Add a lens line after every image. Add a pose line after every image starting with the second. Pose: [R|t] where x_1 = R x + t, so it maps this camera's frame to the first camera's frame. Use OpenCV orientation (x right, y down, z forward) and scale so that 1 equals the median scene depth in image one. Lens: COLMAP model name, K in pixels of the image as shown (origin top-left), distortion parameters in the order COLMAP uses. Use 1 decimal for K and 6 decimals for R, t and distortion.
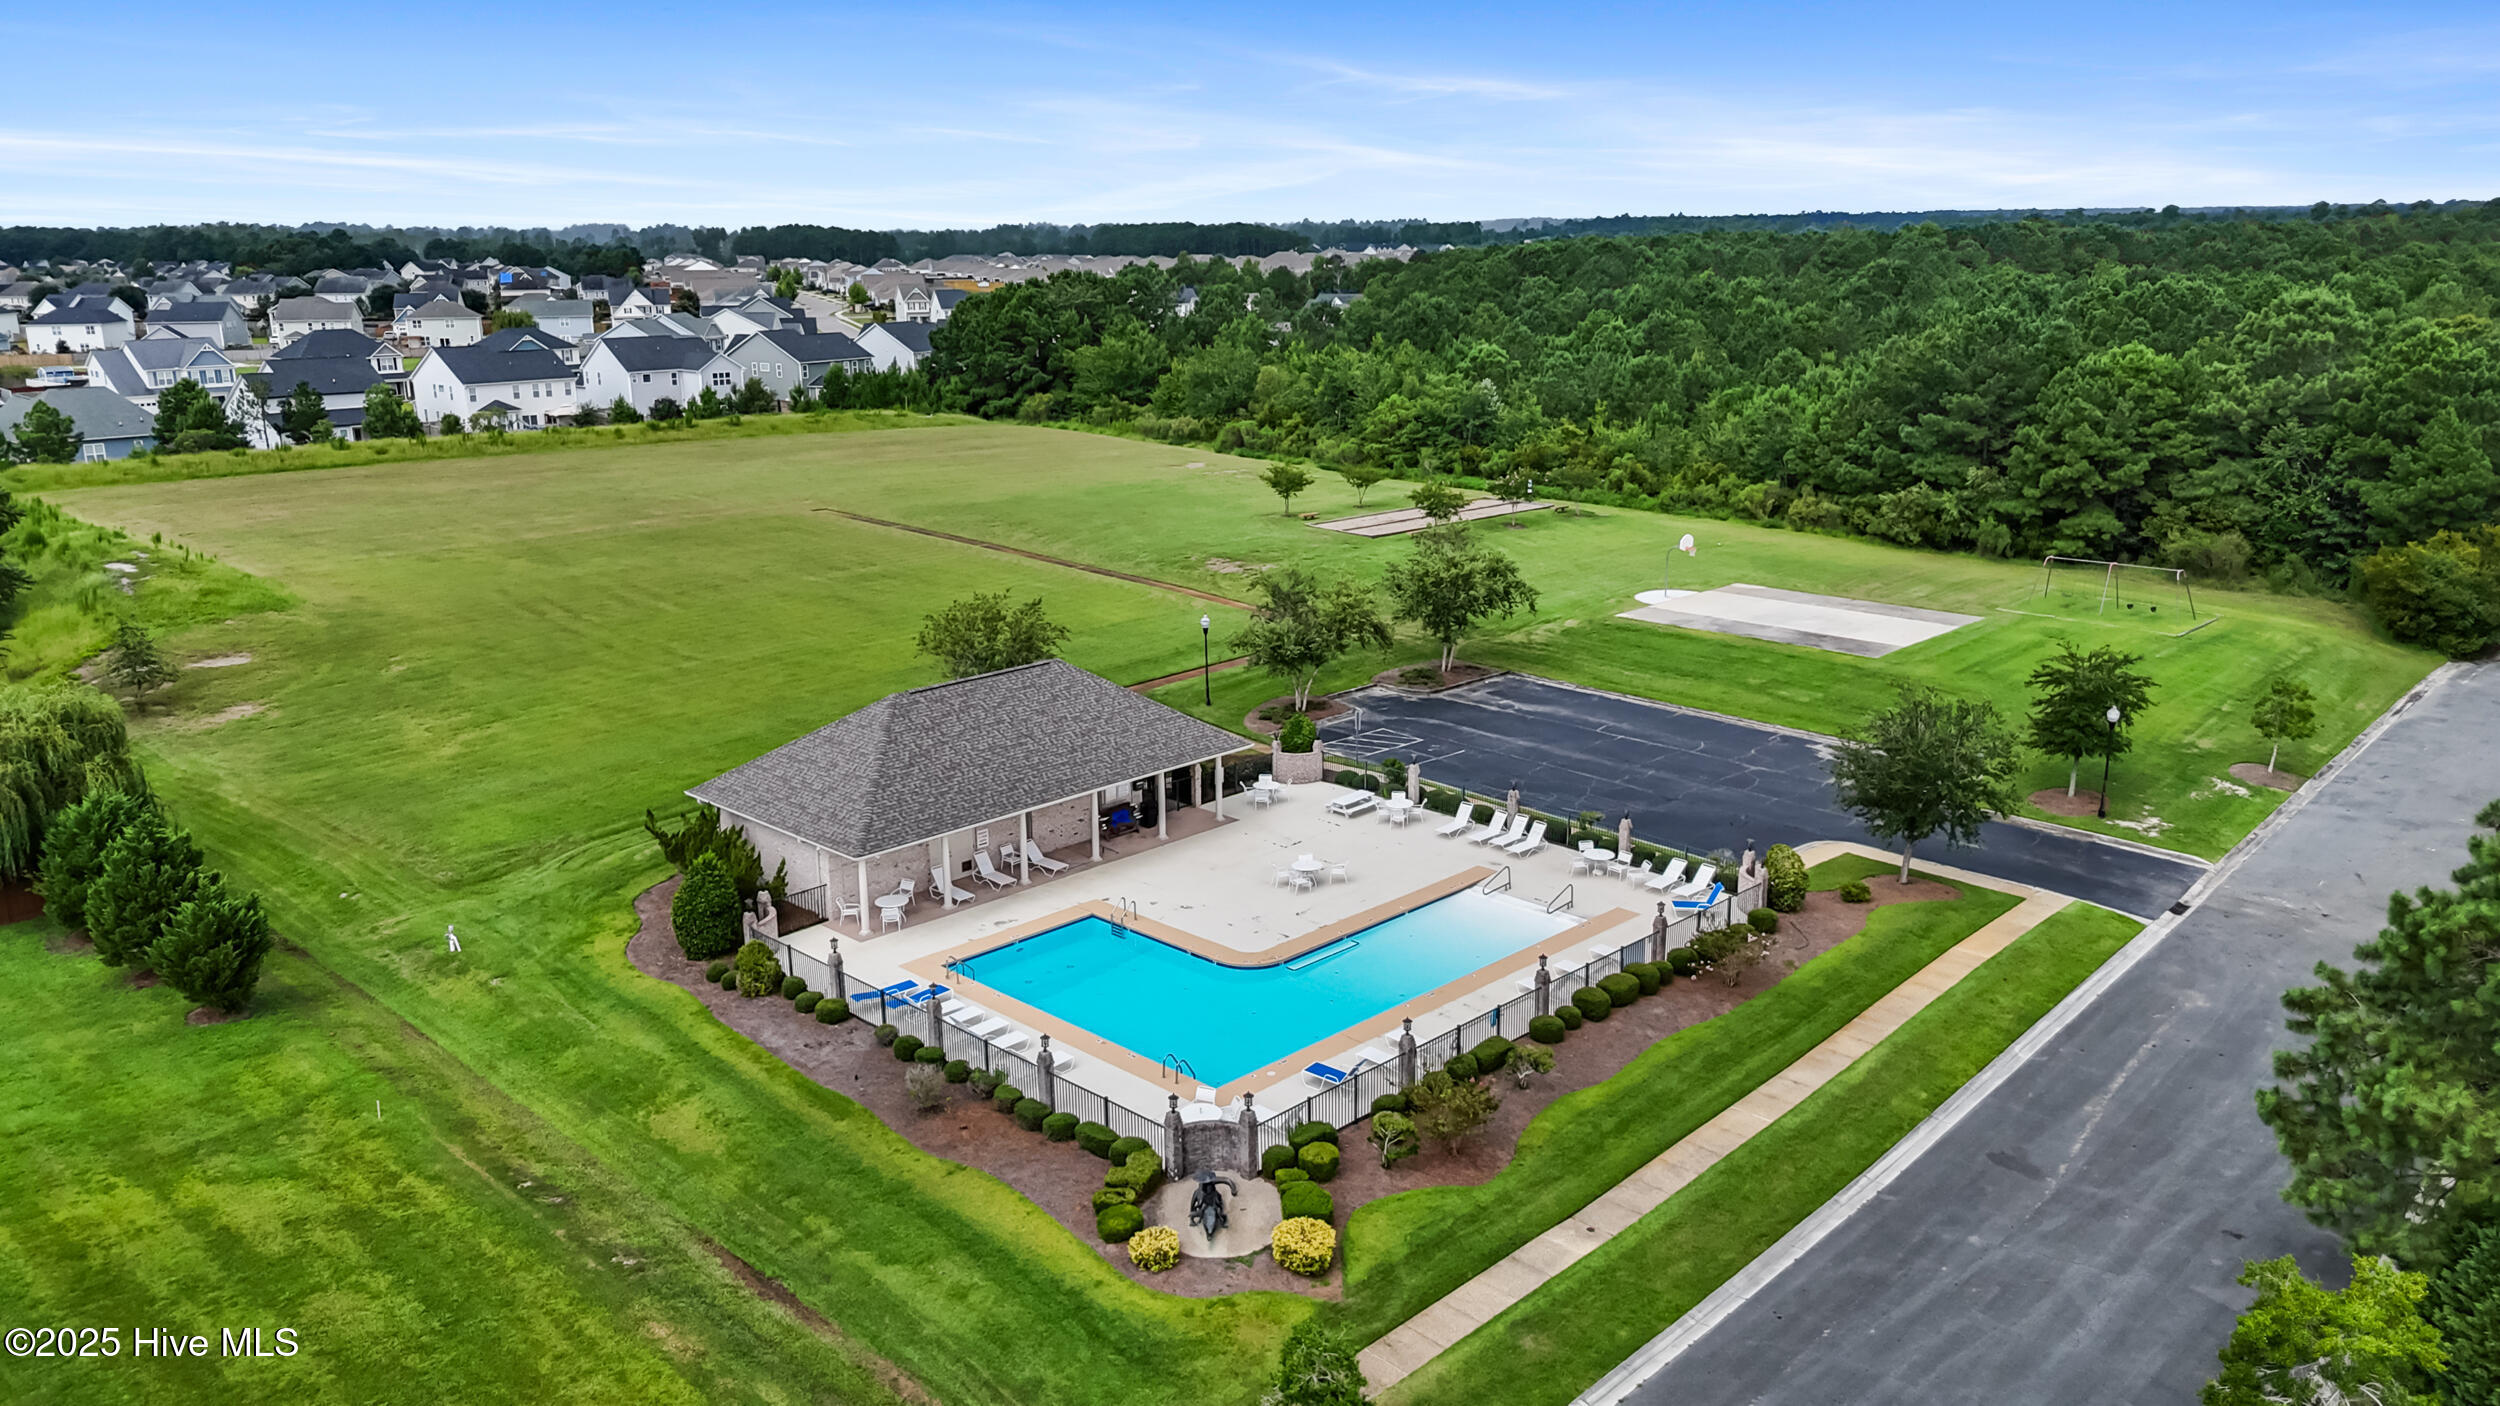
lens RADIAL K [[1840.9, 0, 1276.5], [0, 1840.9, 695.8], [0, 0, 1]] dist [0.041607, 0.000211]
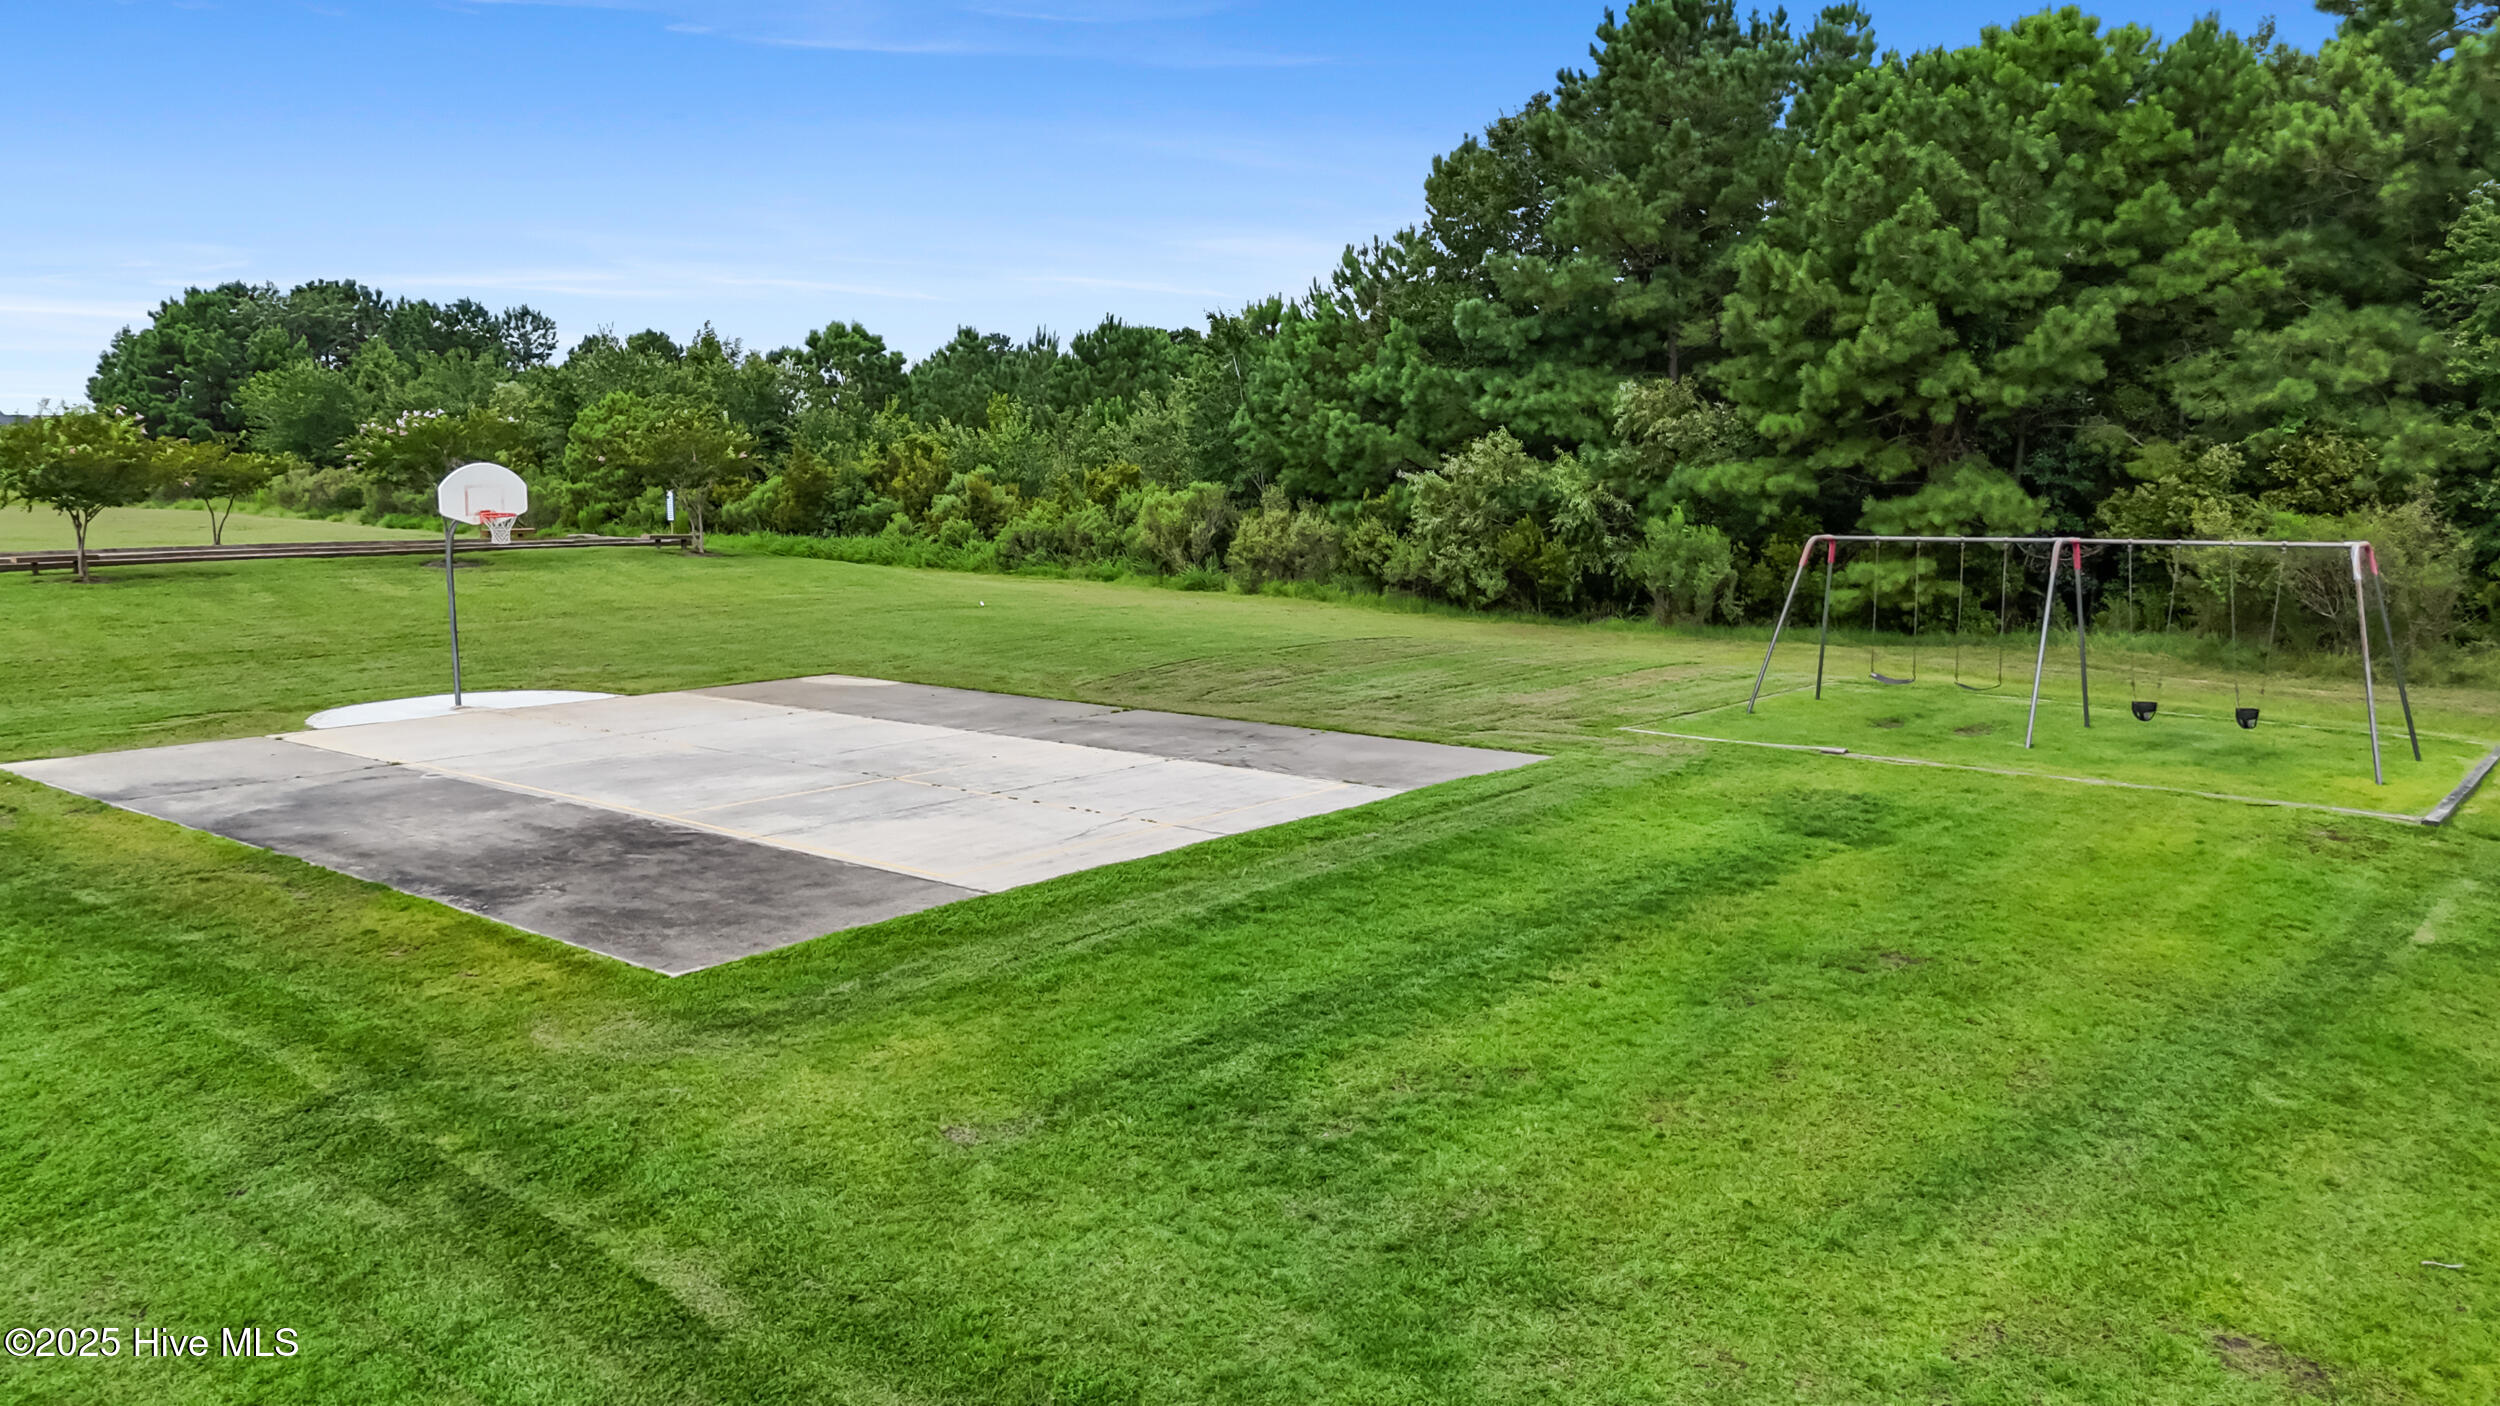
lens RADIAL K [[1778.4, 0, 1250.0], [0, 1778.4, 703.0], [0, 0, 1]] dist [-0.001461, -0.003503]
pose [[0.998880, -0.003420, 0.047198, 0.292846], [0.009215, 0.992351, -0.123108, -0.019201], [-0.046416, 0.123405, 0.991270, 0.683543]]
